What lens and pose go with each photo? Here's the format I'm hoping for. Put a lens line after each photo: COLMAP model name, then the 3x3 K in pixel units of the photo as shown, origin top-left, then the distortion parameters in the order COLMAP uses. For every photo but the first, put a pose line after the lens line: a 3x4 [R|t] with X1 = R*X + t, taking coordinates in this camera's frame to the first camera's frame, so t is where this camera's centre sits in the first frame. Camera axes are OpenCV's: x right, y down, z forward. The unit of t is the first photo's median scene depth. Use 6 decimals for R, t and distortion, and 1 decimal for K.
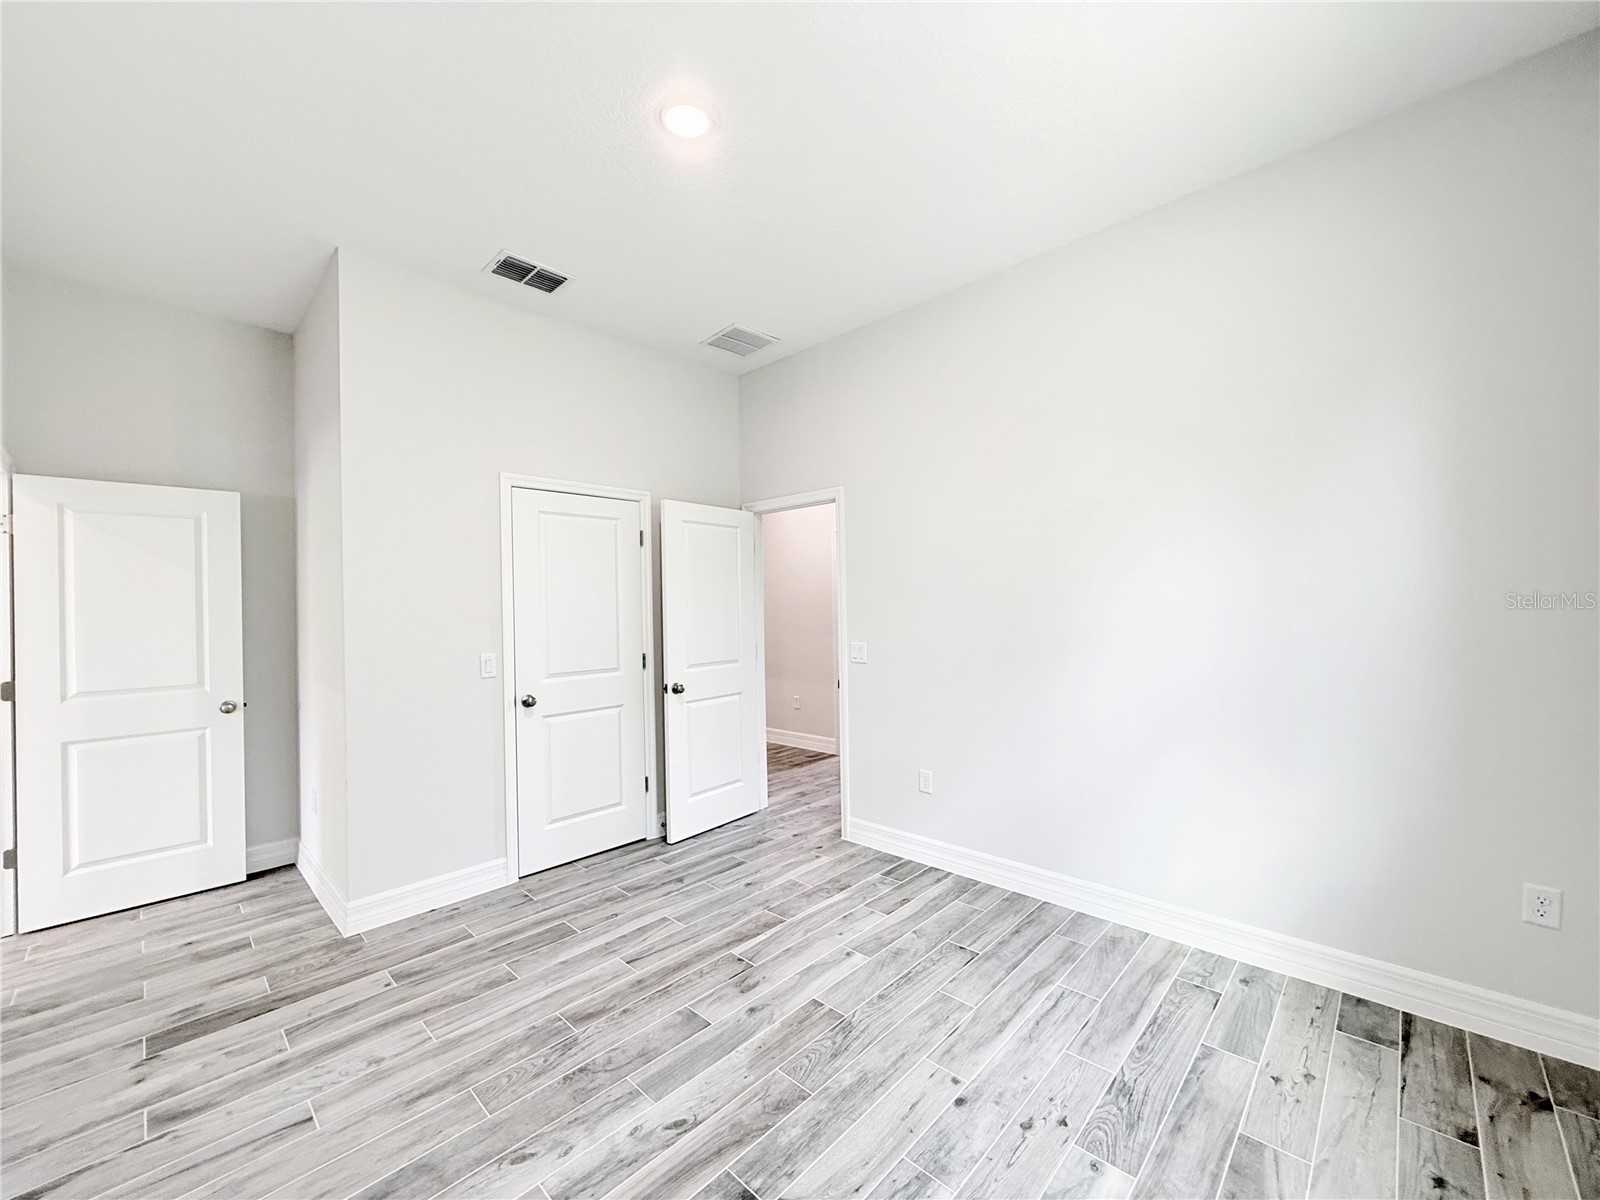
lens RADIAL K [[637.8, 0, 798.1], [0, 637.8, 596.6], [0, 0, 1]] dist [-0.000836, -0.000045]
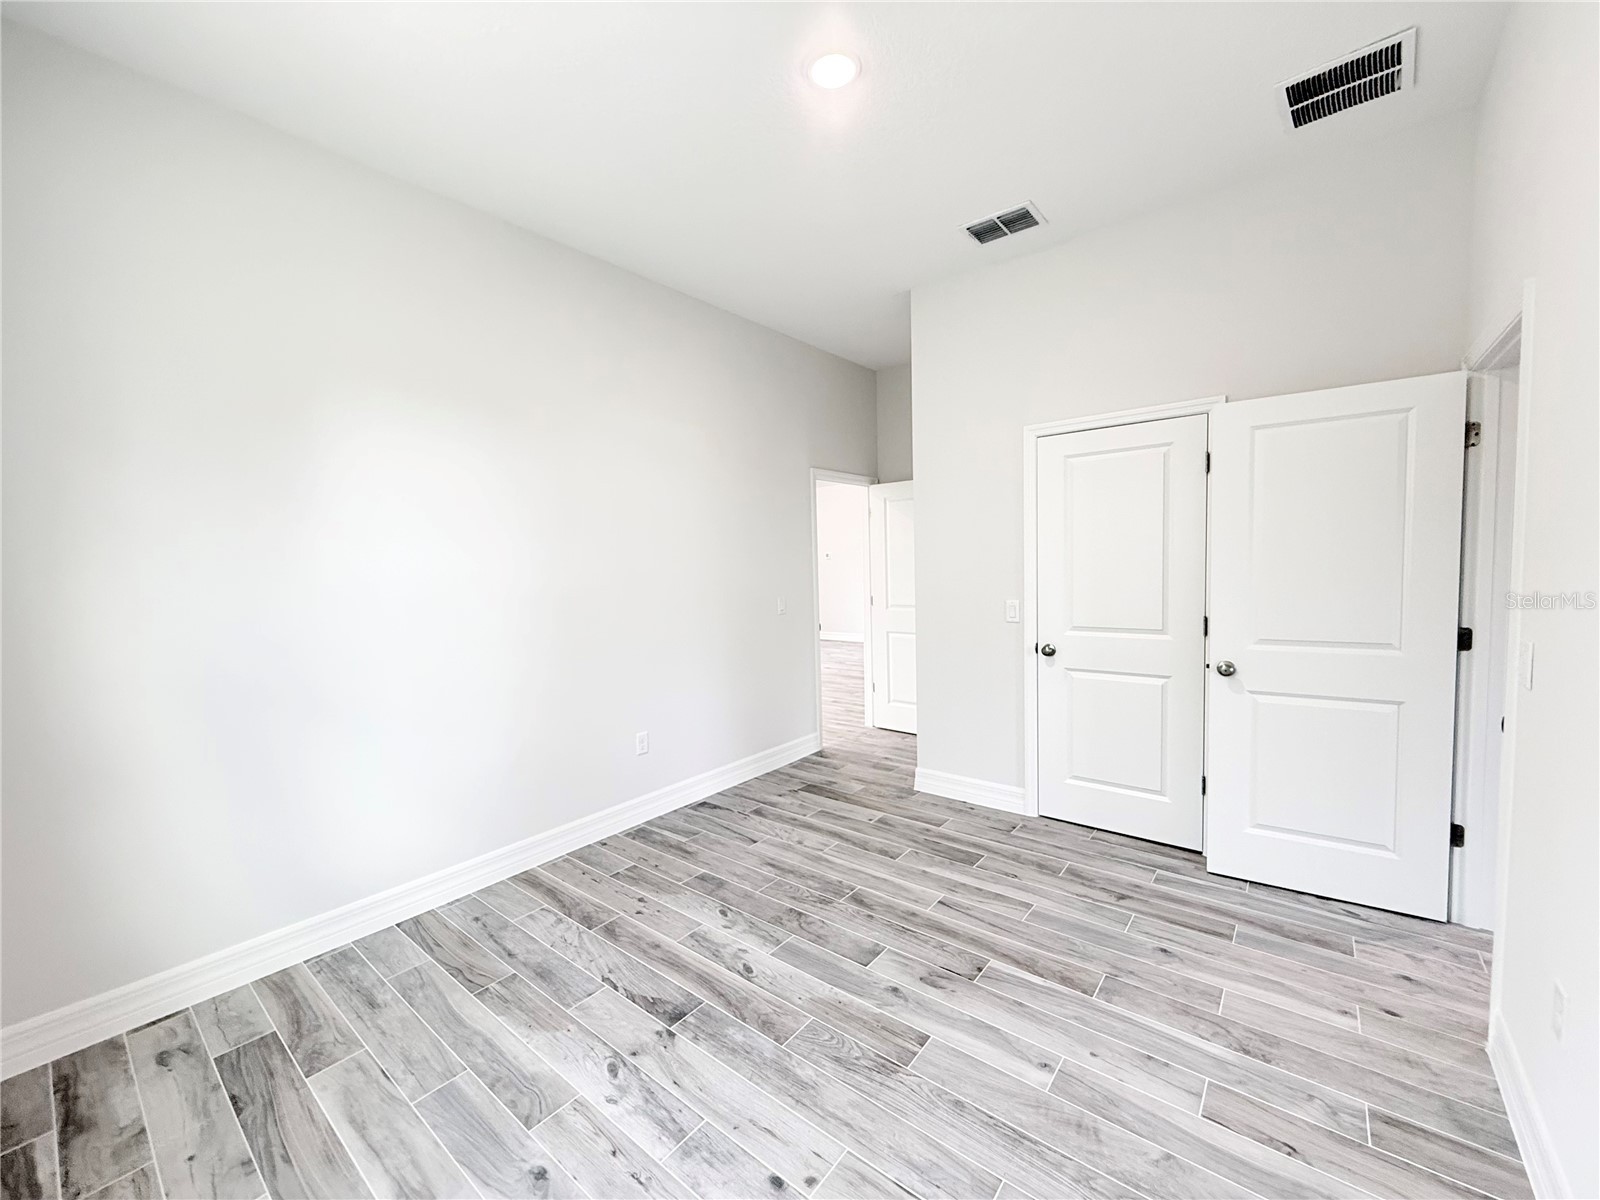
lens RADIAL K [[637.8, 0, 798.1], [0, 637.8, 596.6], [0, 0, 1]] dist [-0.000836, -0.000045]
pose [[0.083360, 0.069376, -0.994102, 0.758876], [0.039066, 0.996579, 0.072825, -0.013306], [0.995753, -0.044906, 0.080365, 0.740659]]
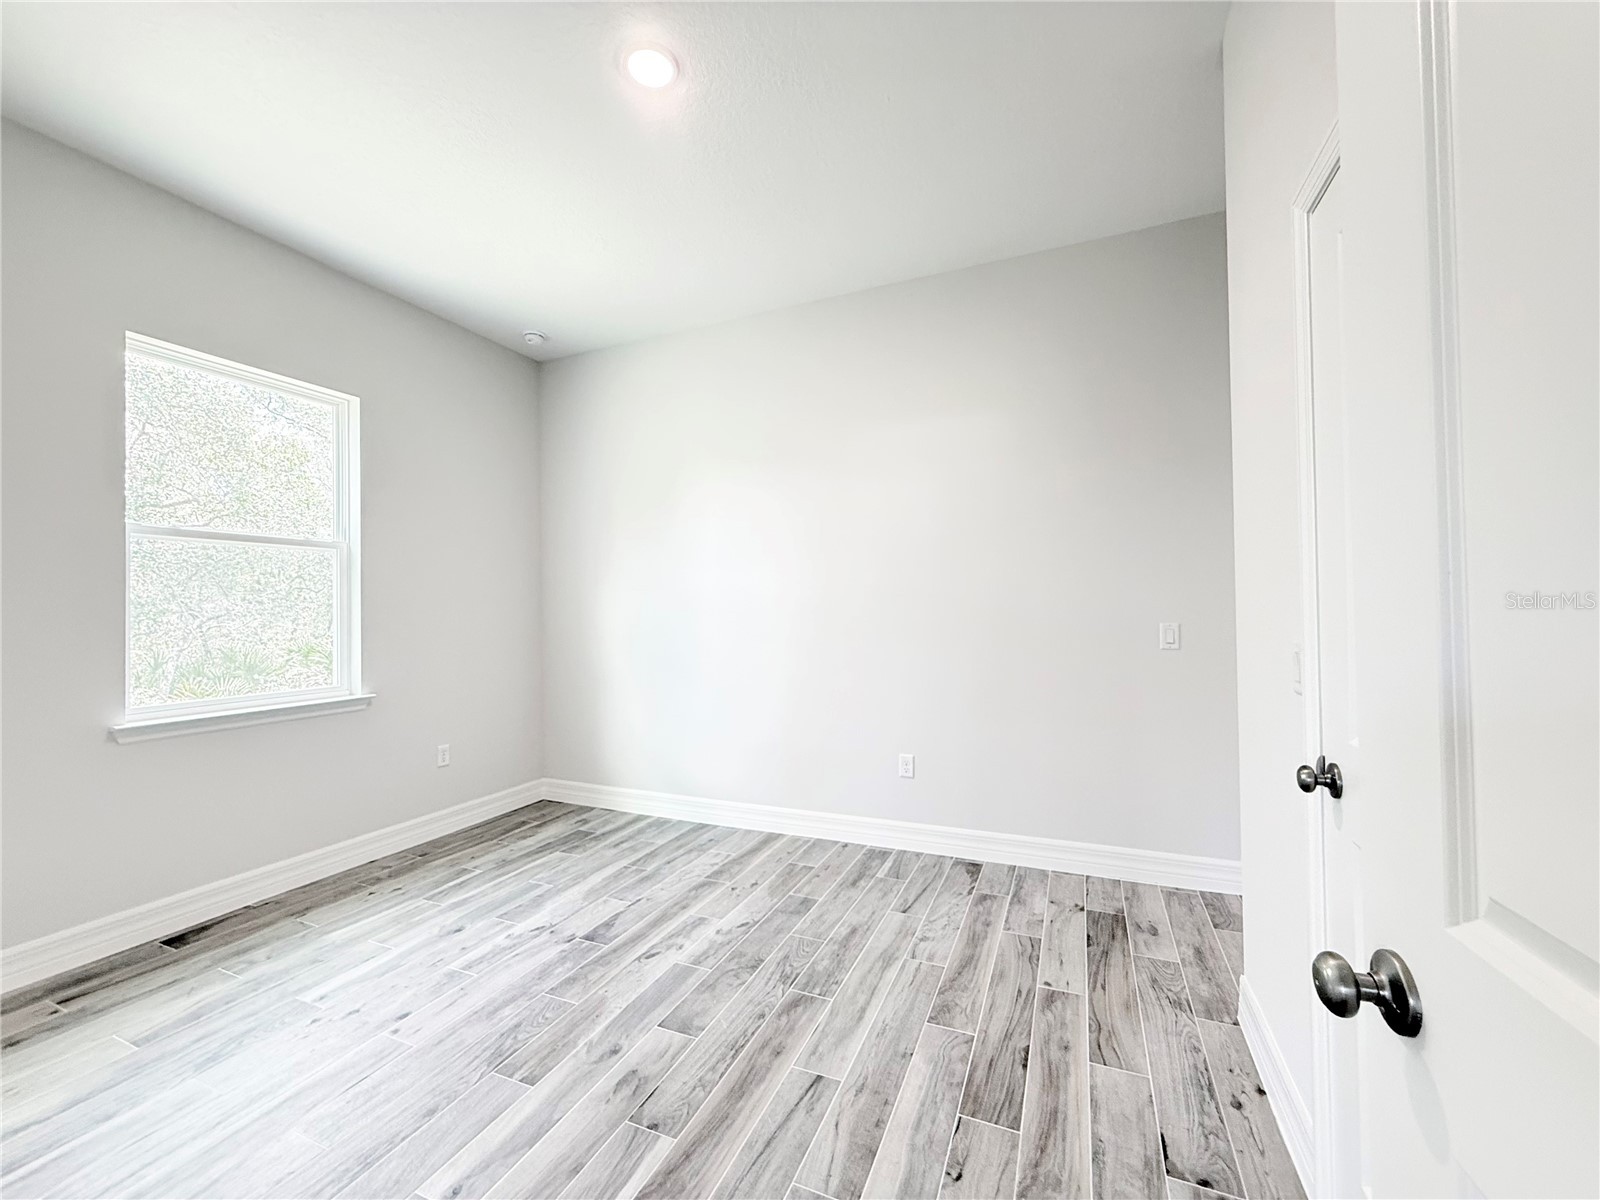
lens RADIAL K [[637.8, 0, 798.1], [0, 637.8, 596.6], [0, 0, 1]] dist [-0.000836, -0.000045]
pose [[-0.937231, 0.024333, -0.347859, -0.019684], [0.037349, 0.998829, -0.030760, 0.082519], [0.346703, -0.041821, -0.937042, 1.735633]]
